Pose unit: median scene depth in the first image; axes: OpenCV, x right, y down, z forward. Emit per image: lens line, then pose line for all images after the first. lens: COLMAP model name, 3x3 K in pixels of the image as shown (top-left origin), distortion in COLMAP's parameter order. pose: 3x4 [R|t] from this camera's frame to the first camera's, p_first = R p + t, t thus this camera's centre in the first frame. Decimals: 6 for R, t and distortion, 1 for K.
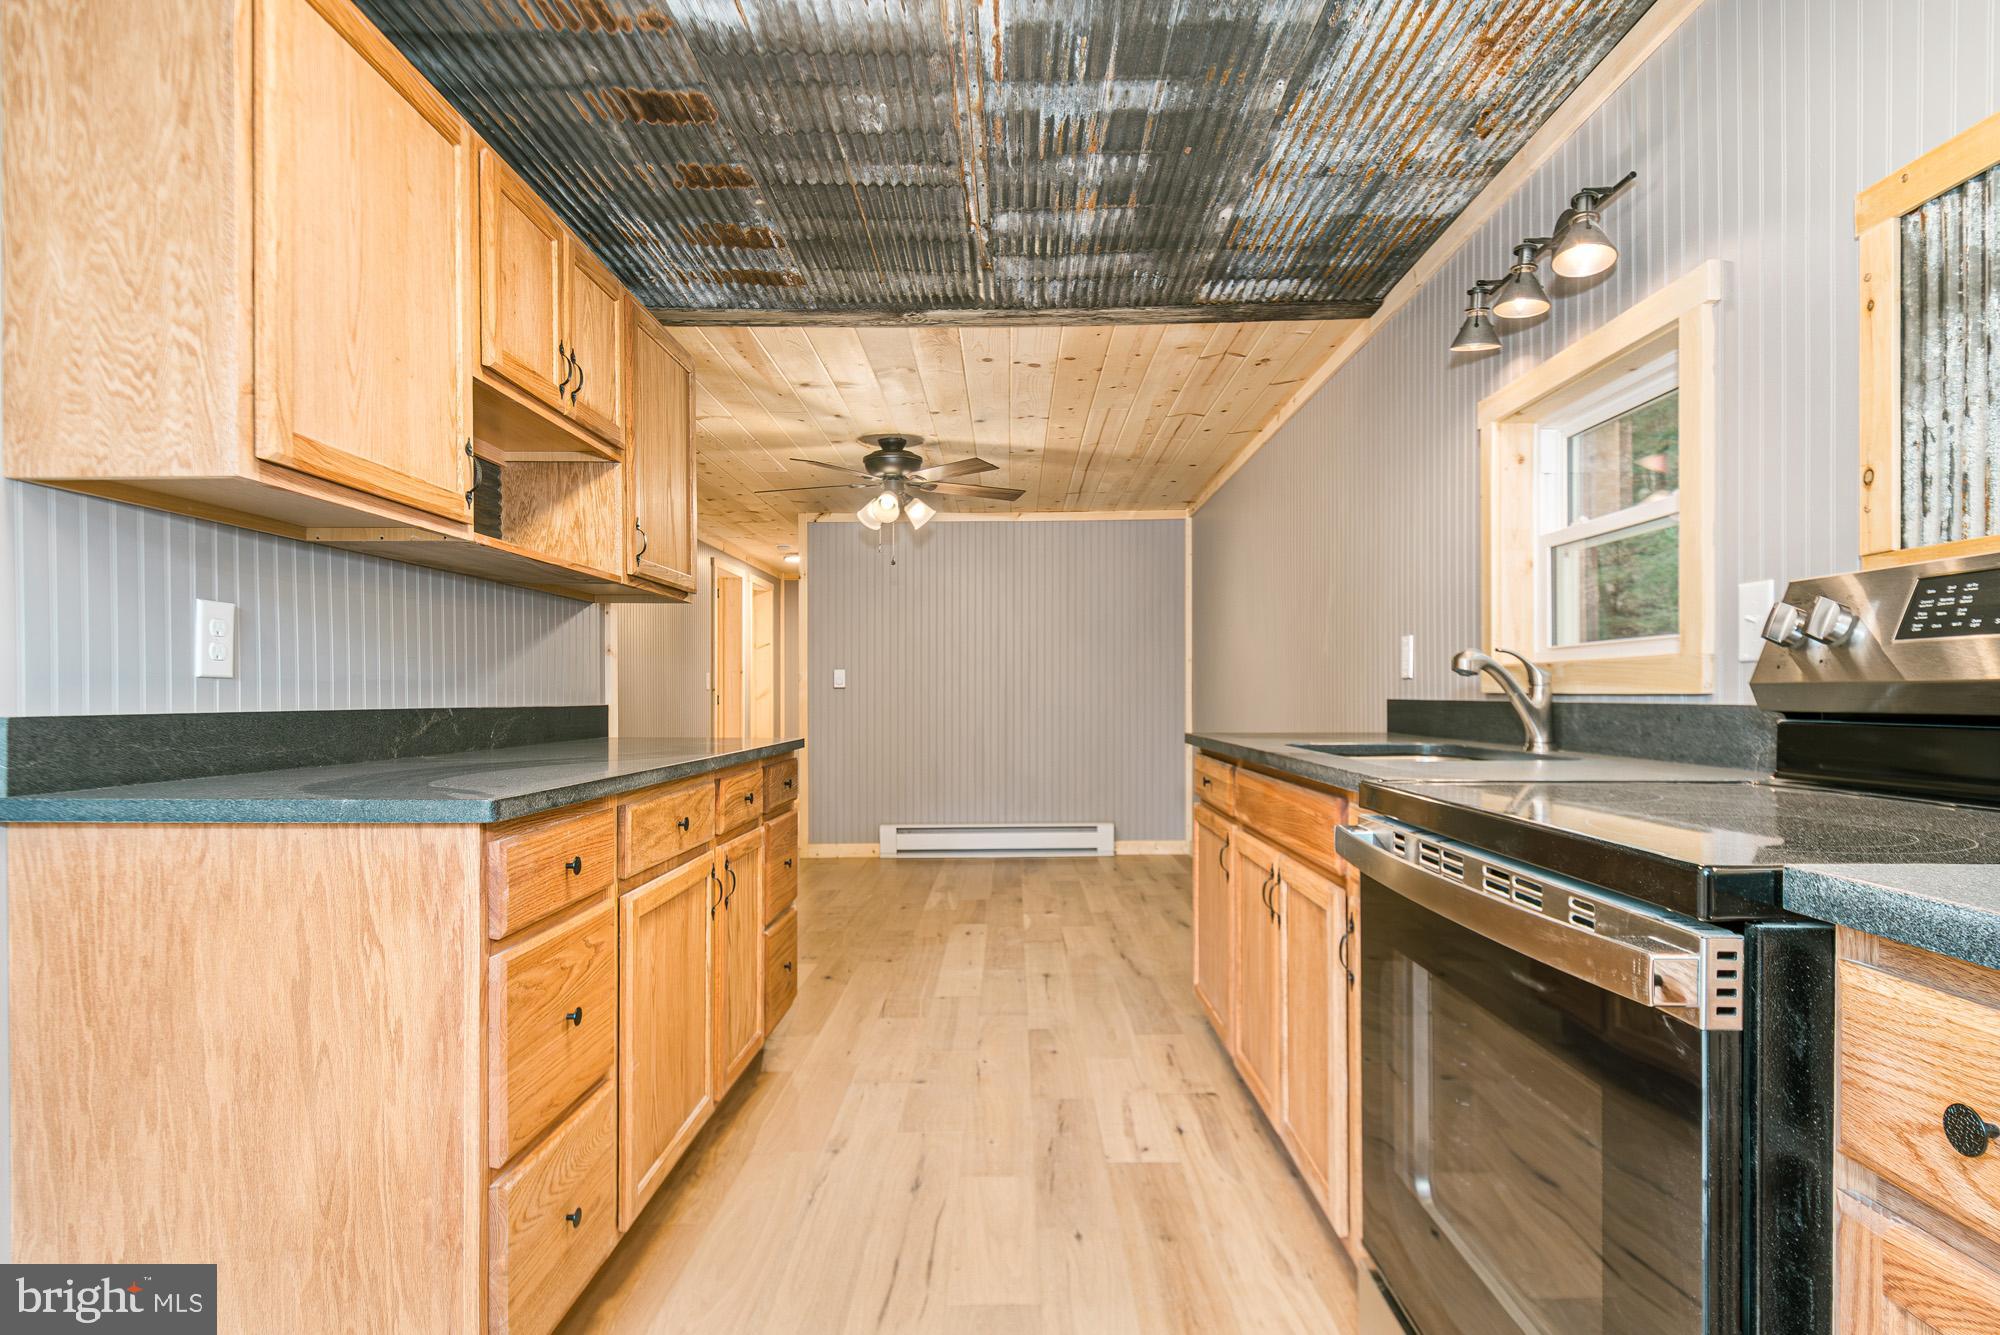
lens RADIAL K [[1107.3, 0, 1020.7], [0, 1107.3, 700.2], [0, 0, 1]] dist [0.021306, -0.020416]
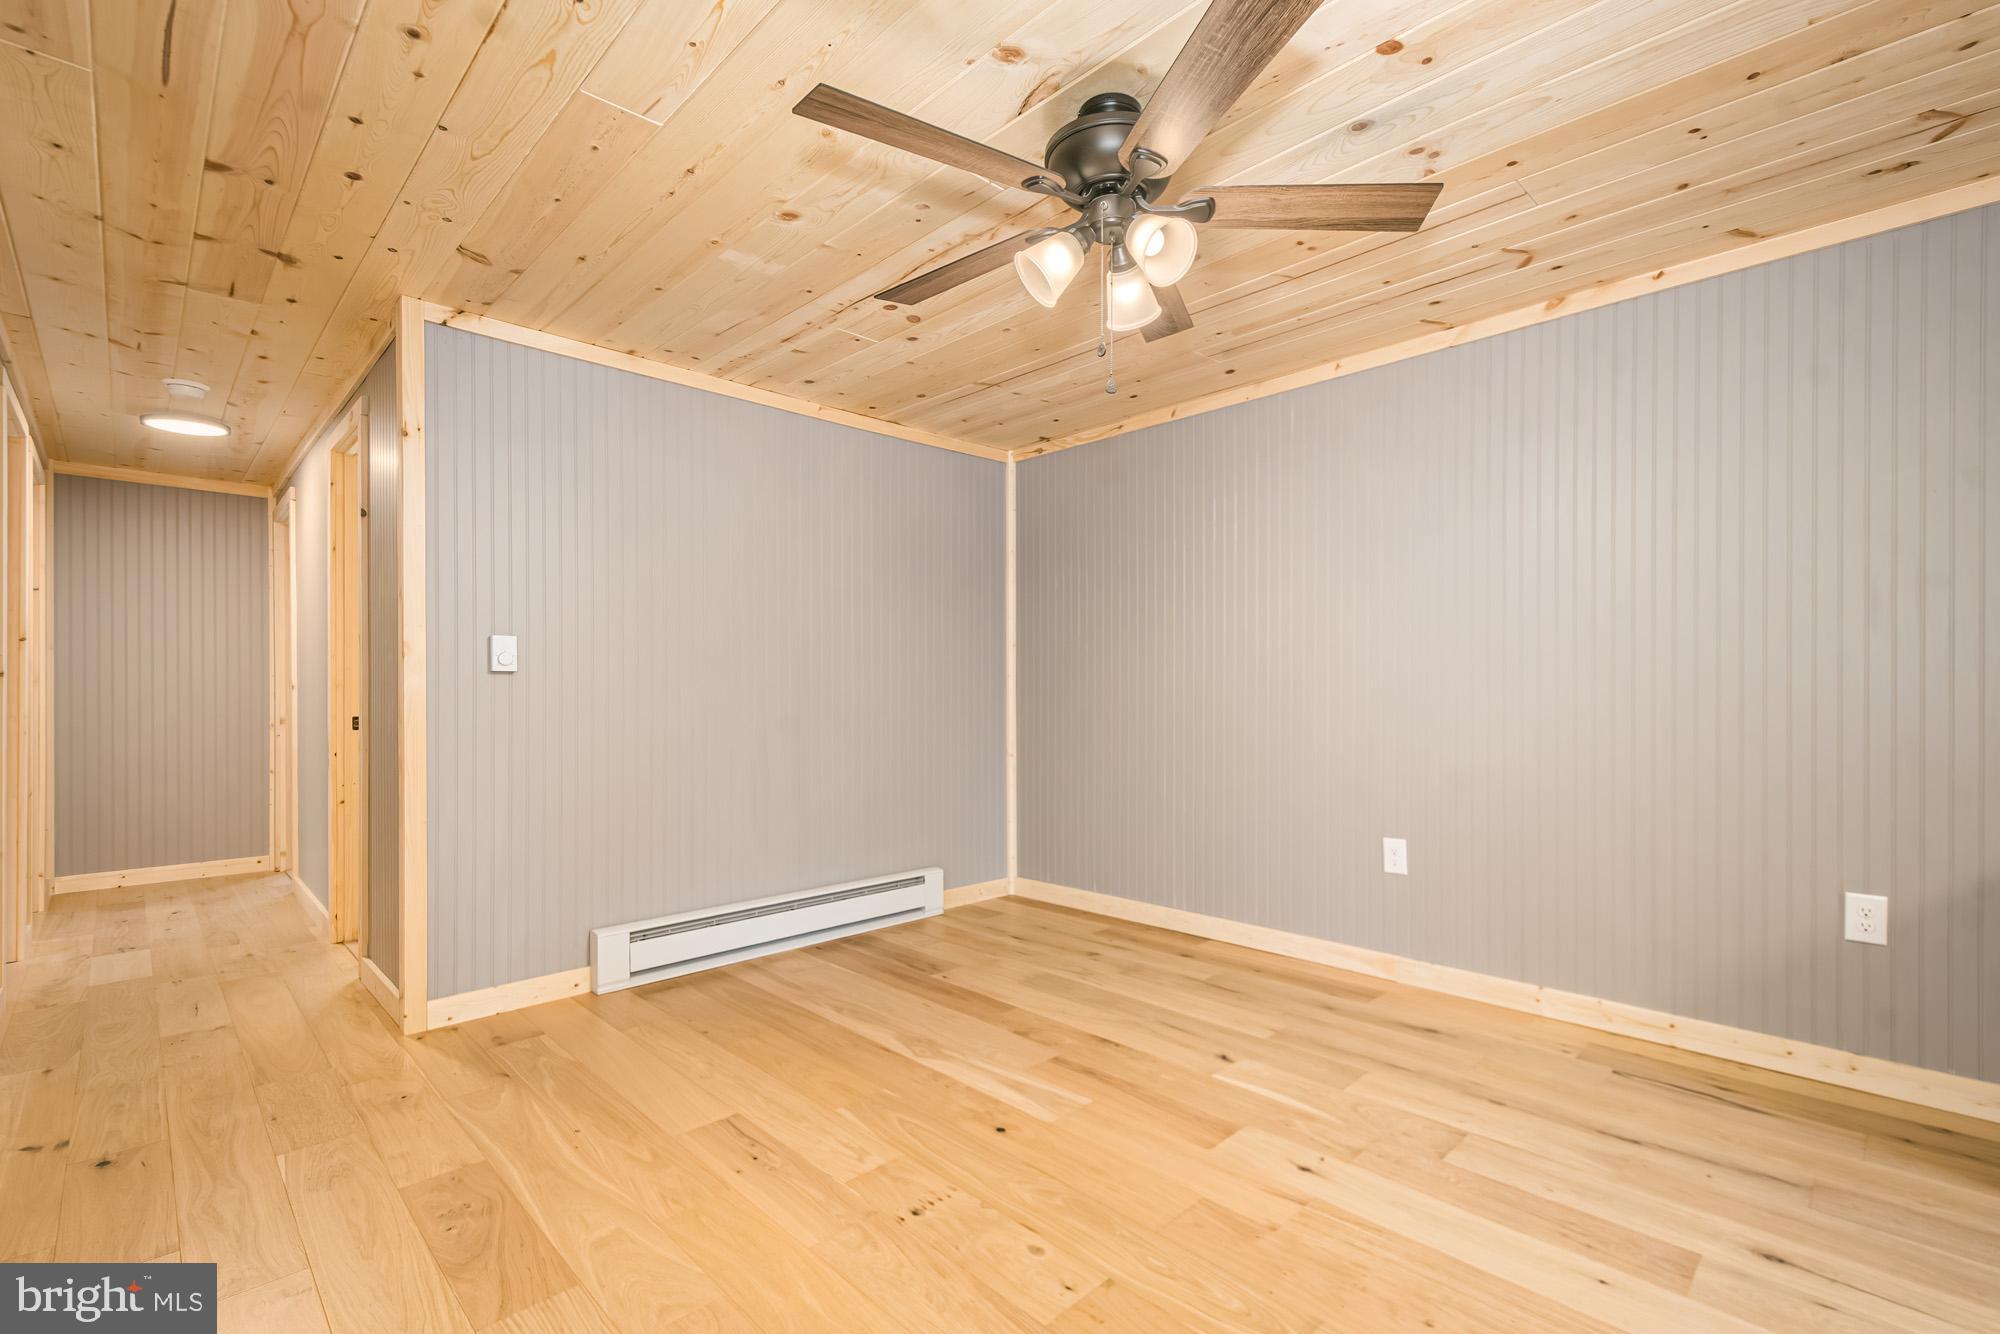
lens RADIAL K [[883.5, 0, 1030.2], [0, 883.5, 700.0], [0, 0, 1]] dist [0.015590, -0.006479]
pose [[0.709655, -0.002556, 0.704545, -0.798141], [0.001404, 0.999997, 0.002214, 0.004031], [-0.704548, -0.000582, 0.709656, 1.577405]]
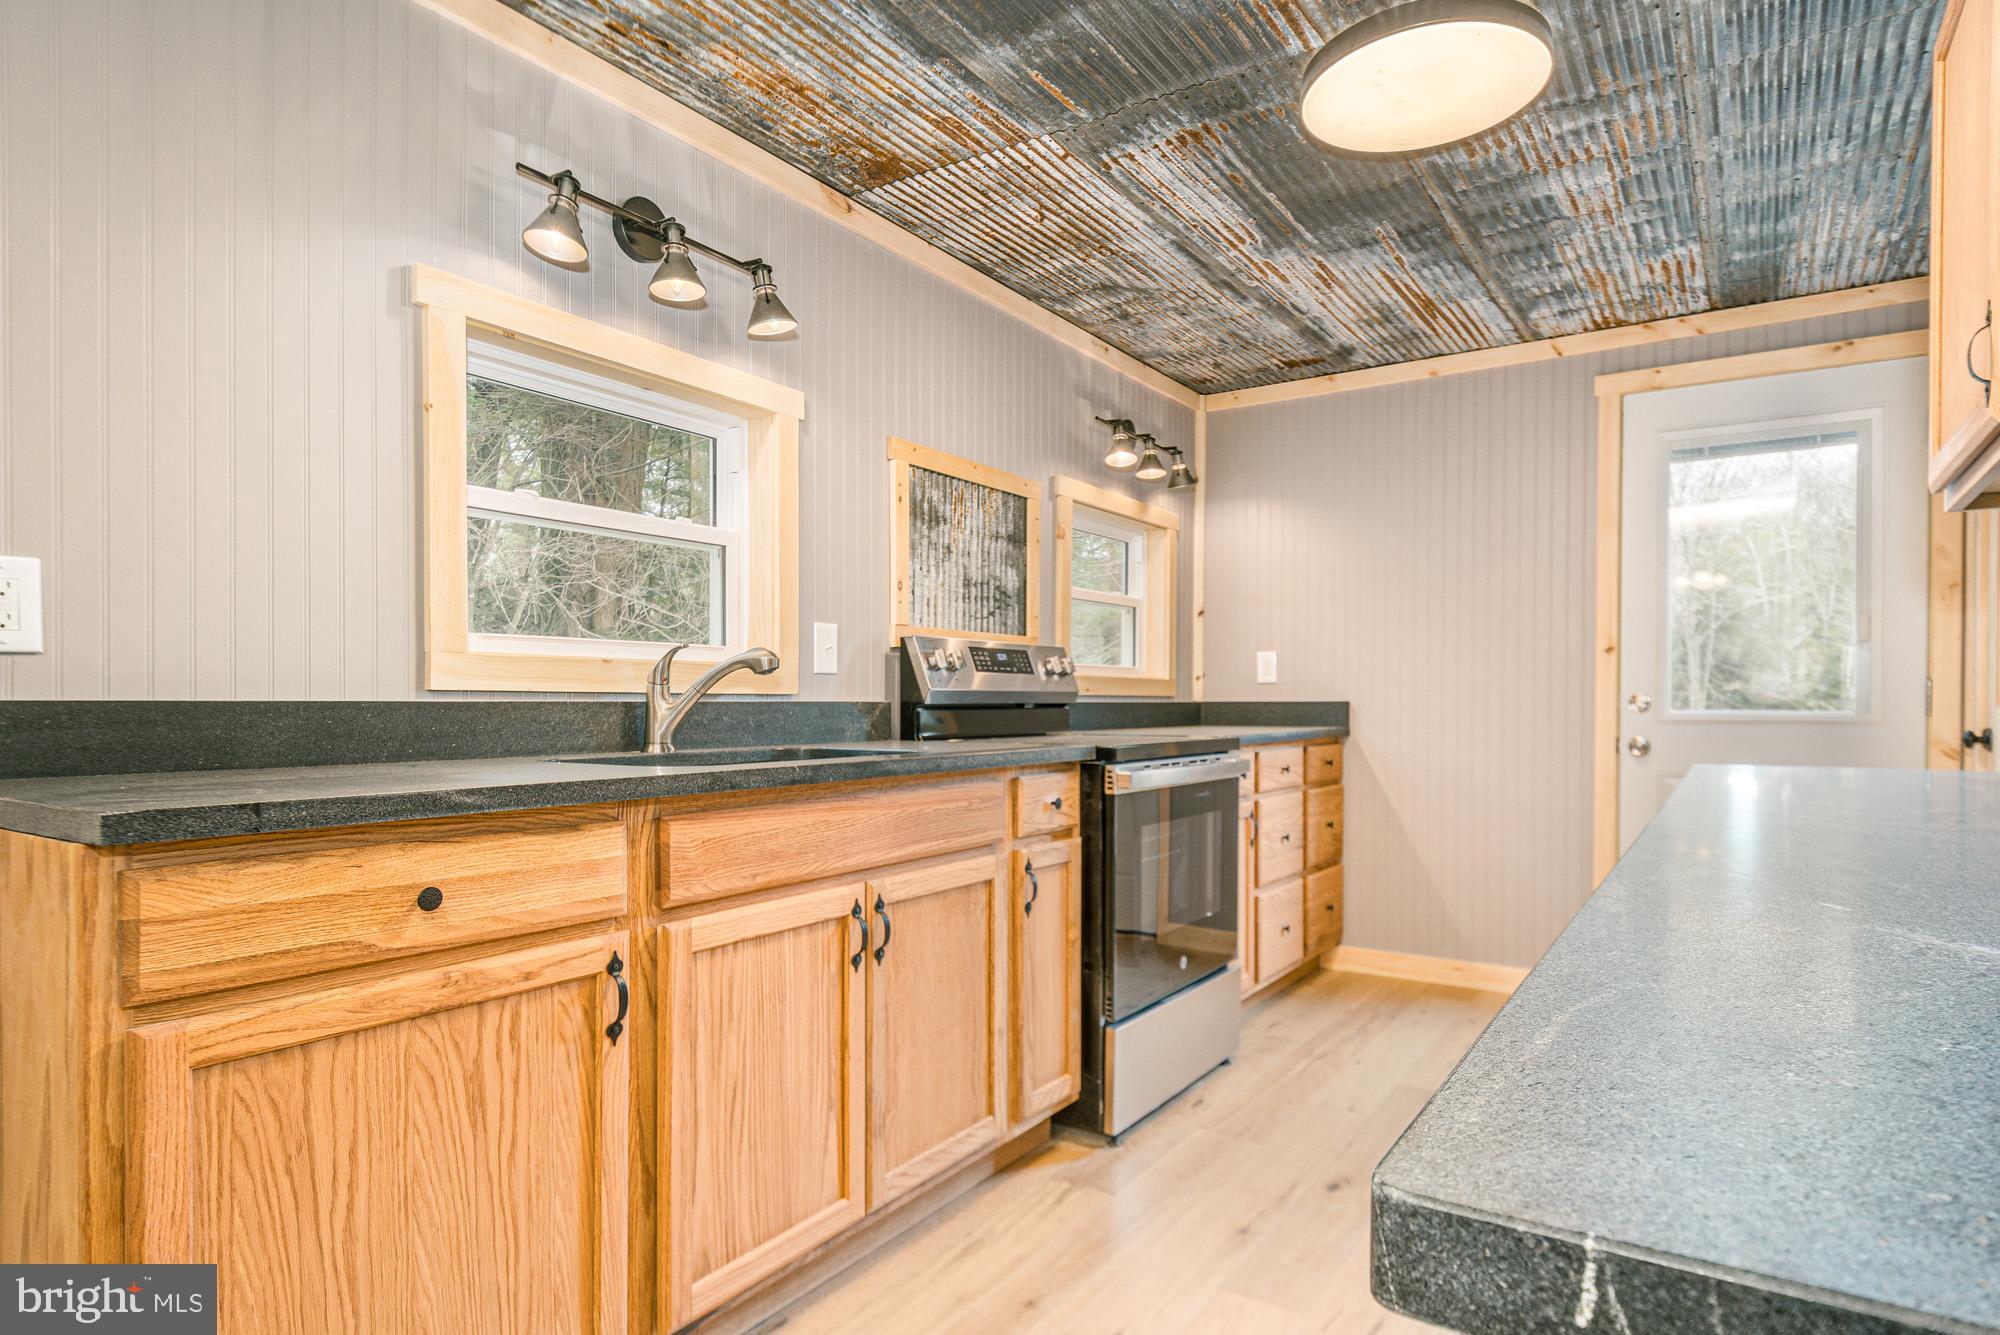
lens RADIAL K [[1107.3, 0, 1012.3], [0, 1107.3, 714.6], [0, 0, 1]] dist [0.021306, -0.020416]
pose [[-0.833399, -0.008465, 0.552608, -0.294172], [0.001456, 0.999846, 0.017513, -0.001911], [-0.552671, 0.015400, -0.833258, 1.485409]]
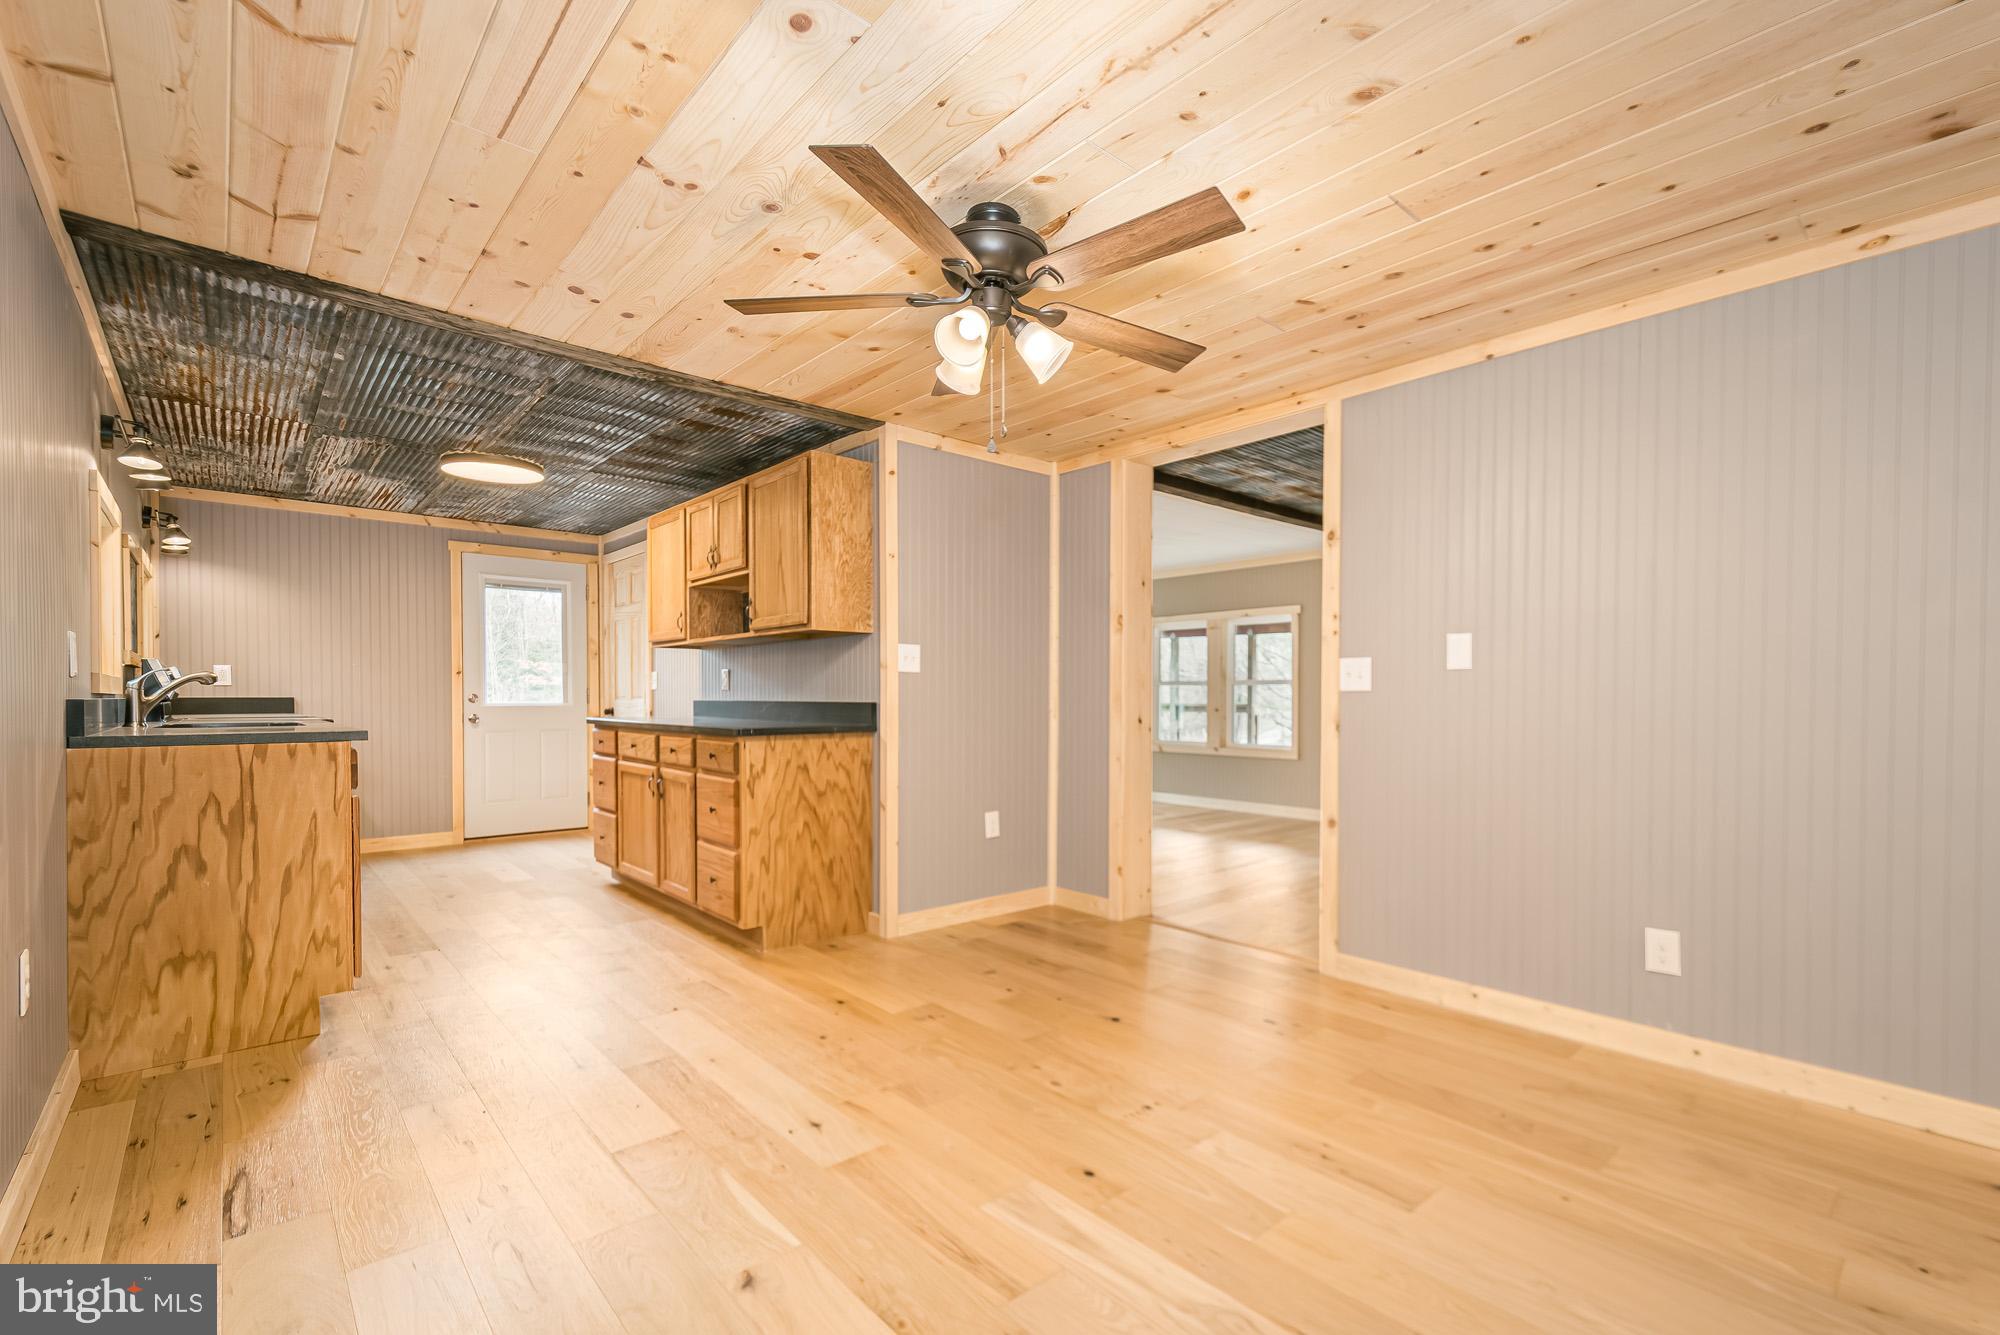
lens RADIAL K [[883.5, 0, 1045.3], [0, 883.5, 715.0], [0, 0, 1]] dist [0.015590, -0.006479]
pose [[-0.739178, 0.012949, -0.673386, 0.320138], [-0.004411, 0.999701, 0.024066, -0.010135], [0.673496, 0.020760, -0.738899, 2.733517]]
